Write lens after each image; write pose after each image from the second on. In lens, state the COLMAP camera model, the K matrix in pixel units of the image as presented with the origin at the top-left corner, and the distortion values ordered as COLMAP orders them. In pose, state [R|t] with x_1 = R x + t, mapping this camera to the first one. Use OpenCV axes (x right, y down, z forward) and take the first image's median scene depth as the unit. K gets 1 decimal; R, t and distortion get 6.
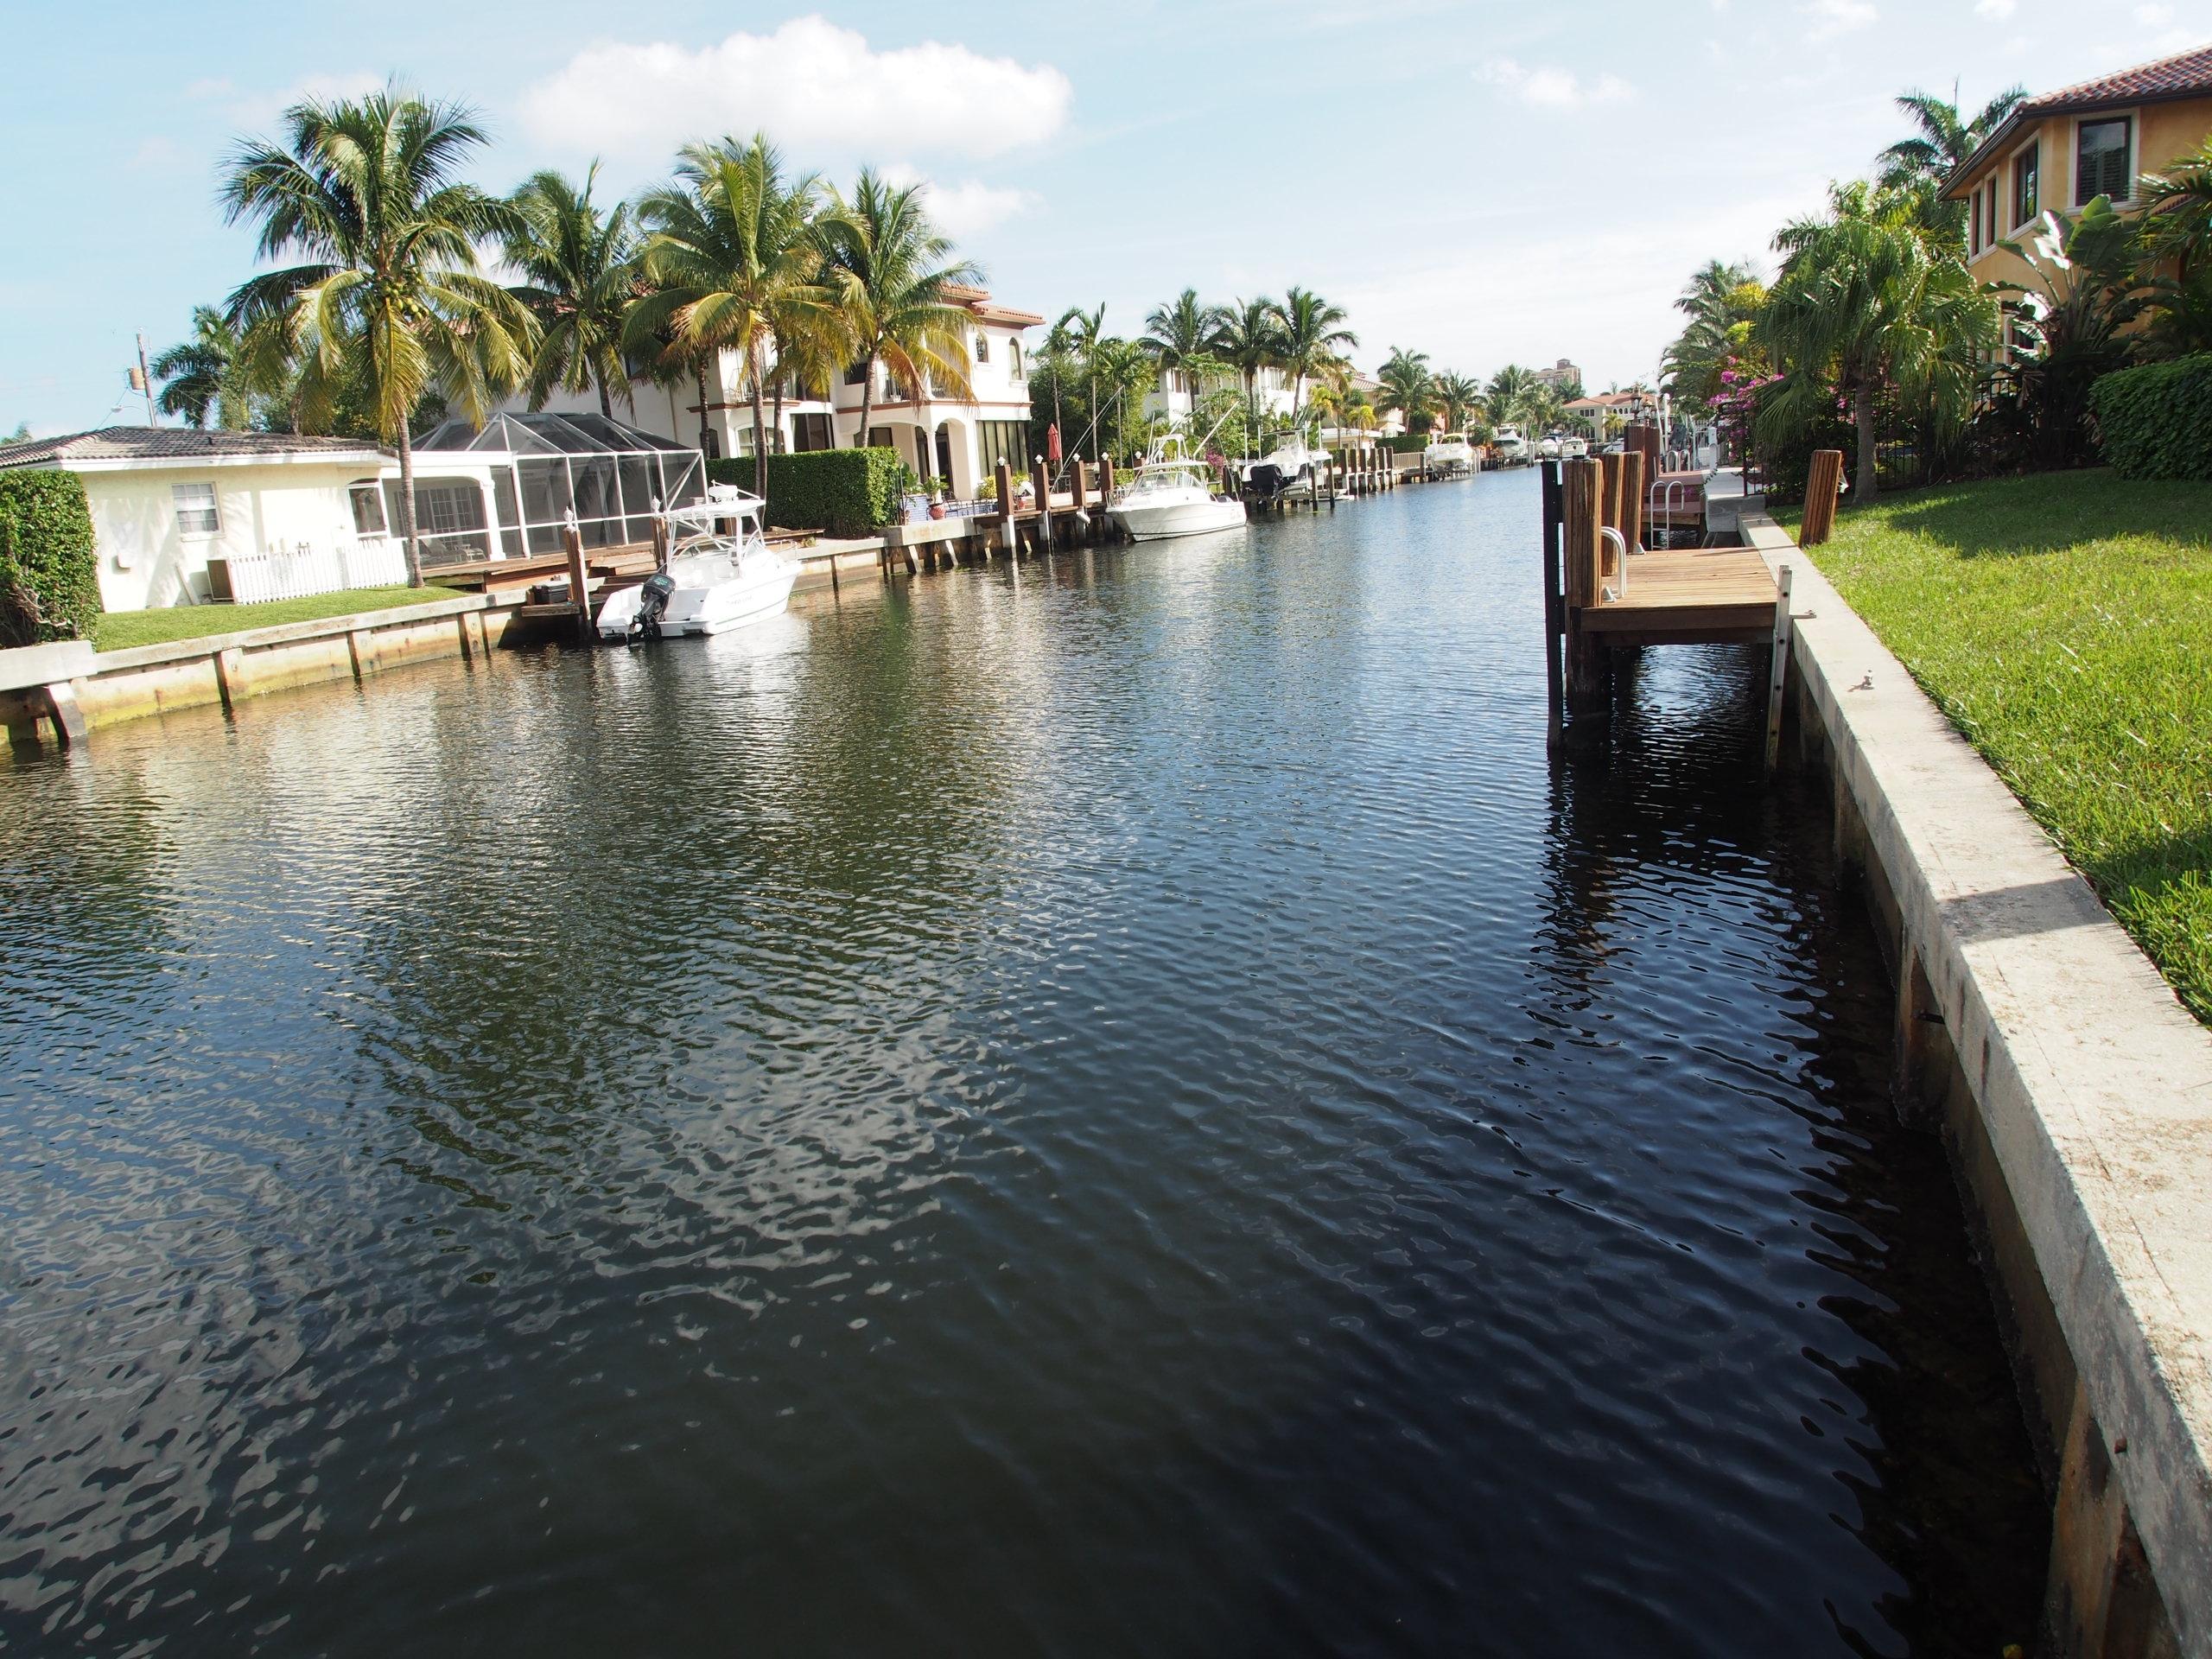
lens RADIAL K [[1458.5, 0, 1106.0], [0, 1458.5, 829.5], [0, 0, 1]] dist [-0.106840, 0.038463]
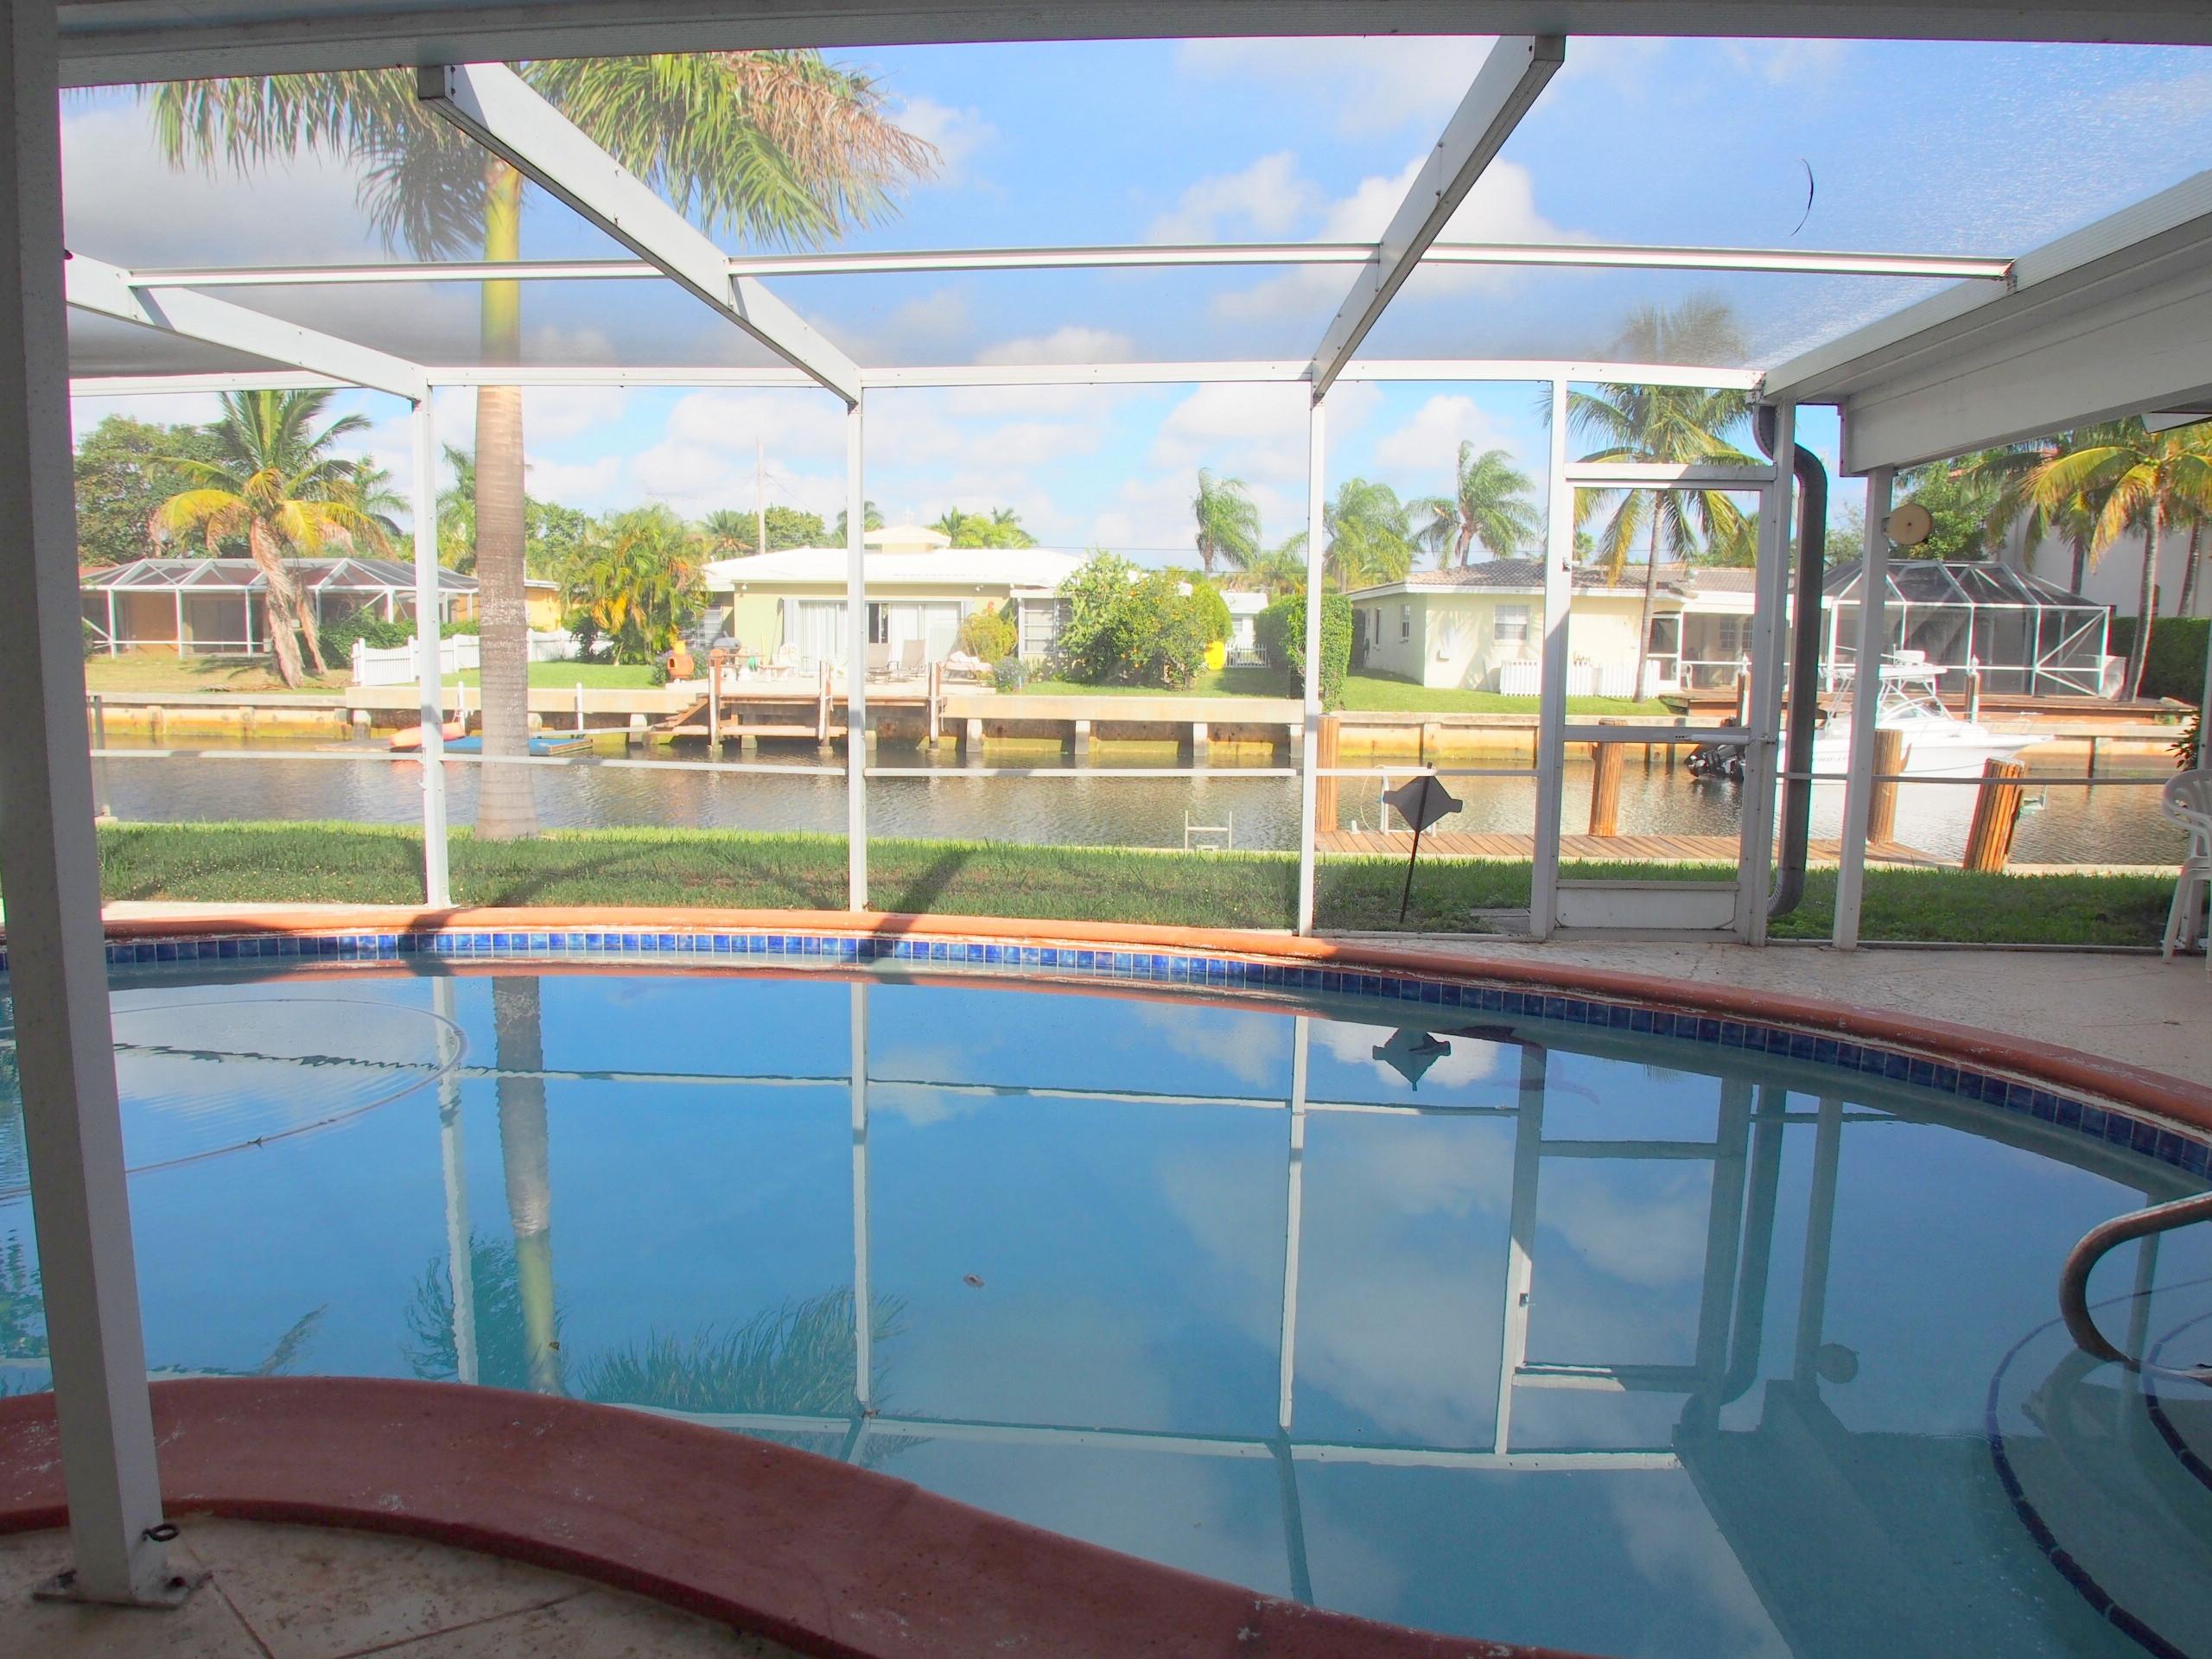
lens RADIAL K [[1458.5, 0, 1106.0], [0, 1458.5, 829.5], [0, 0, 1]] dist [-0.106840, 0.038463]
pose [[0.328157, 0.202943, -0.922566, 0.630686], [-0.258937, 0.958566, 0.118758, -0.108926], [0.908441, 0.199915, 0.367109, 0.165032]]
